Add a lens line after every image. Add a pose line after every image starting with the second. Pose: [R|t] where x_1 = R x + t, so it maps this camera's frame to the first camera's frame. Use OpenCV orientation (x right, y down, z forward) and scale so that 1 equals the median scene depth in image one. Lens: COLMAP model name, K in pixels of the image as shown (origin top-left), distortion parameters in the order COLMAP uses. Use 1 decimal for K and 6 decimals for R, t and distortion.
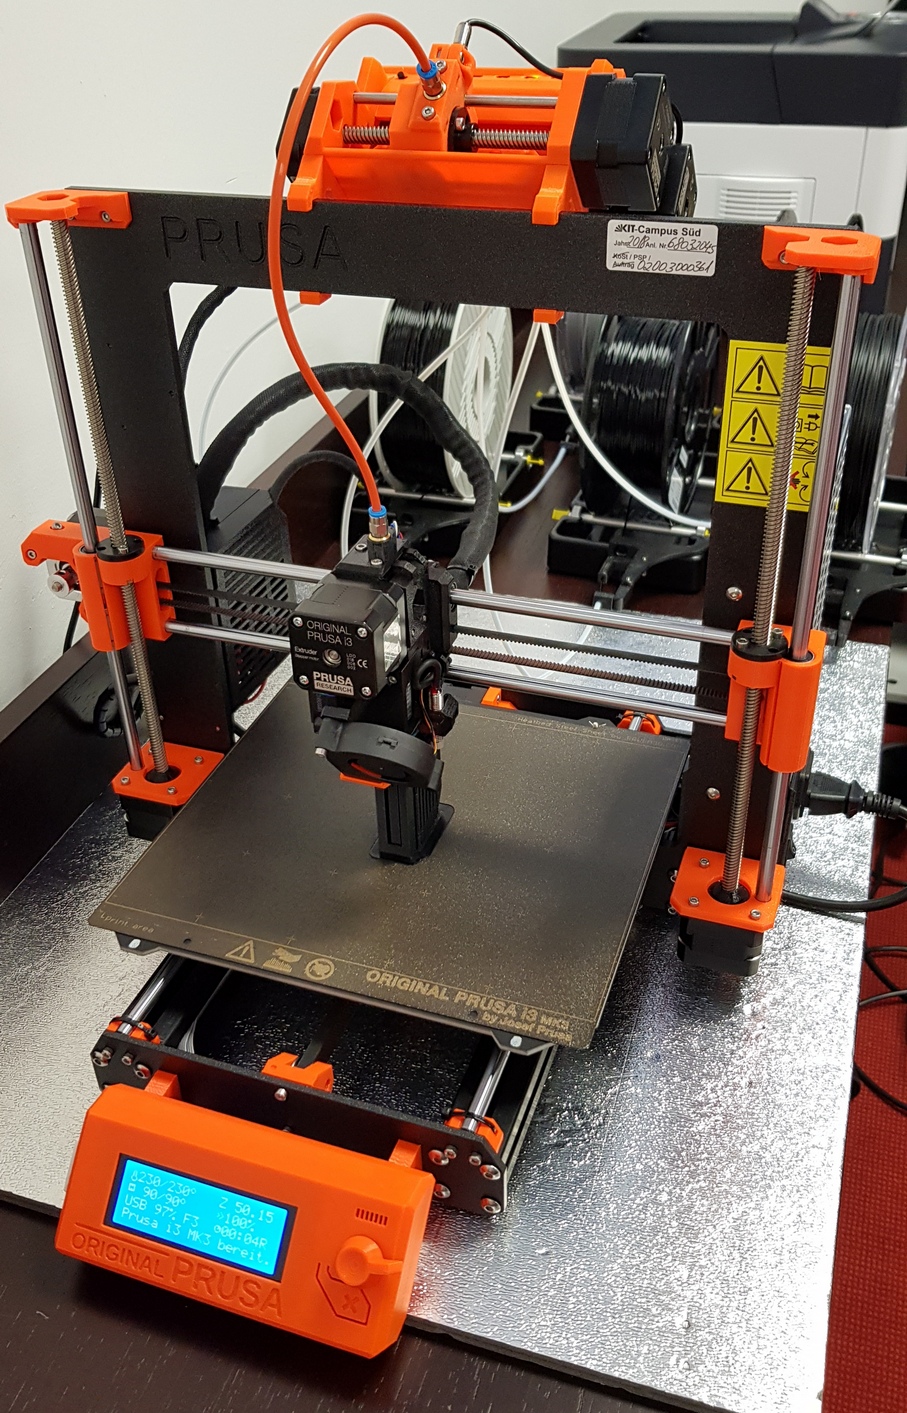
lens RADIAL K [[1320.5, 0, 453.5], [0, 1320.5, 706.5], [0, 0, 1]] dist [0.002567, 0.006193]
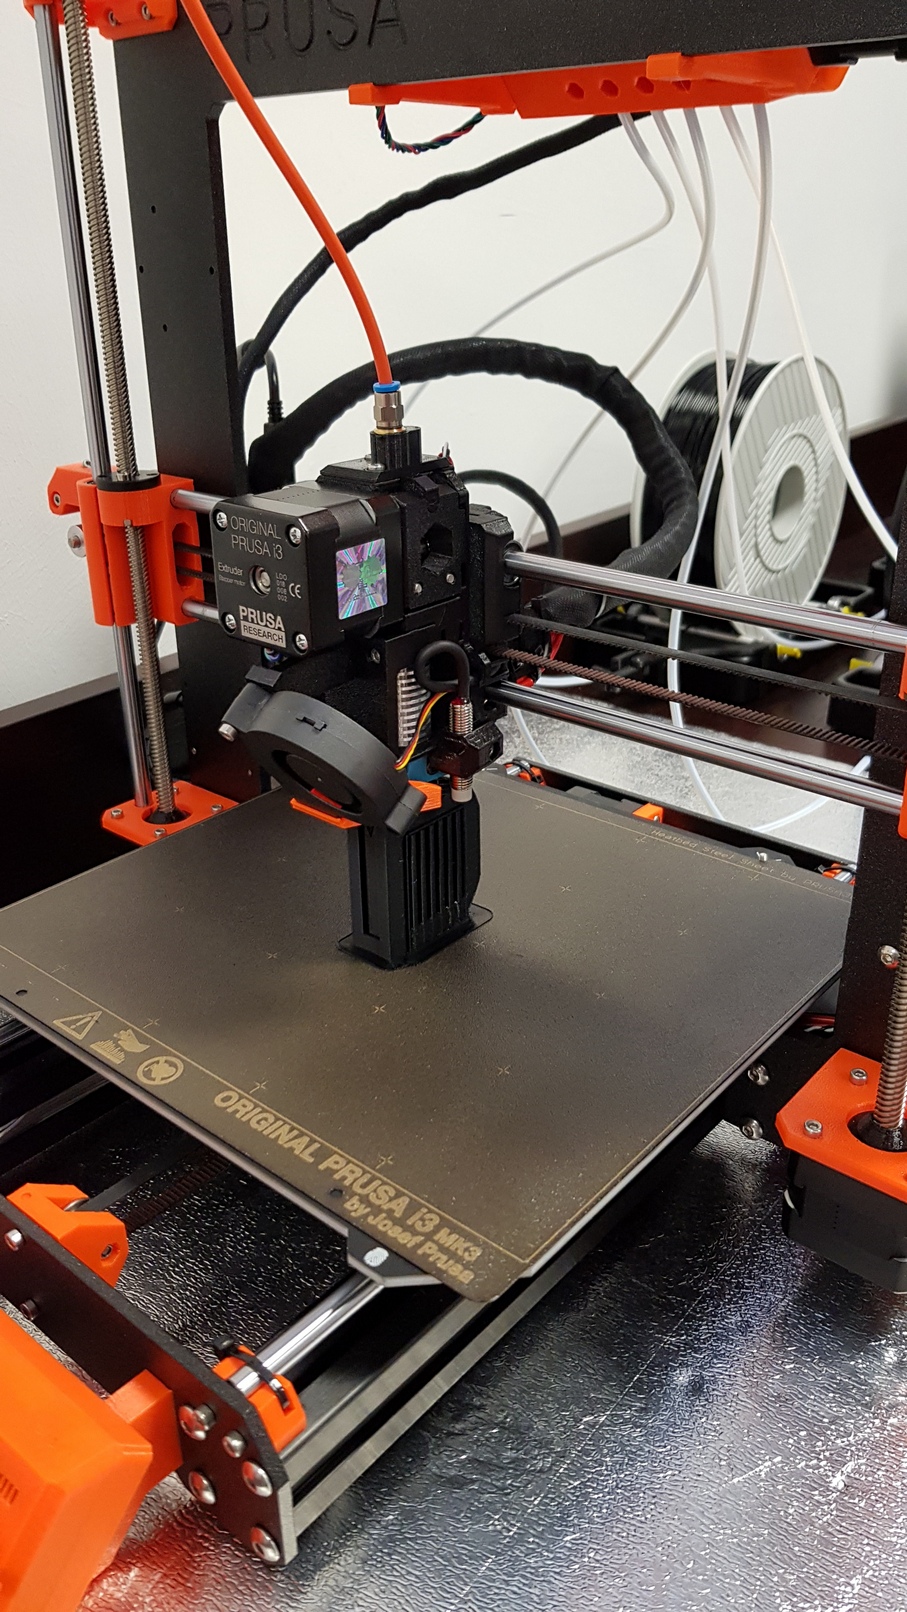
lens RADIAL K [[1302.0, 0, 453.5], [0, 1302.0, 806.0], [0, 0, 1]] dist [0.002145, -0.008243]
pose [[0.931868, 0.163597, -0.323817, 0.214906], [-0.209770, 0.971198, -0.113005, 0.119040], [0.296003, 0.173233, 0.939347, 0.441468]]
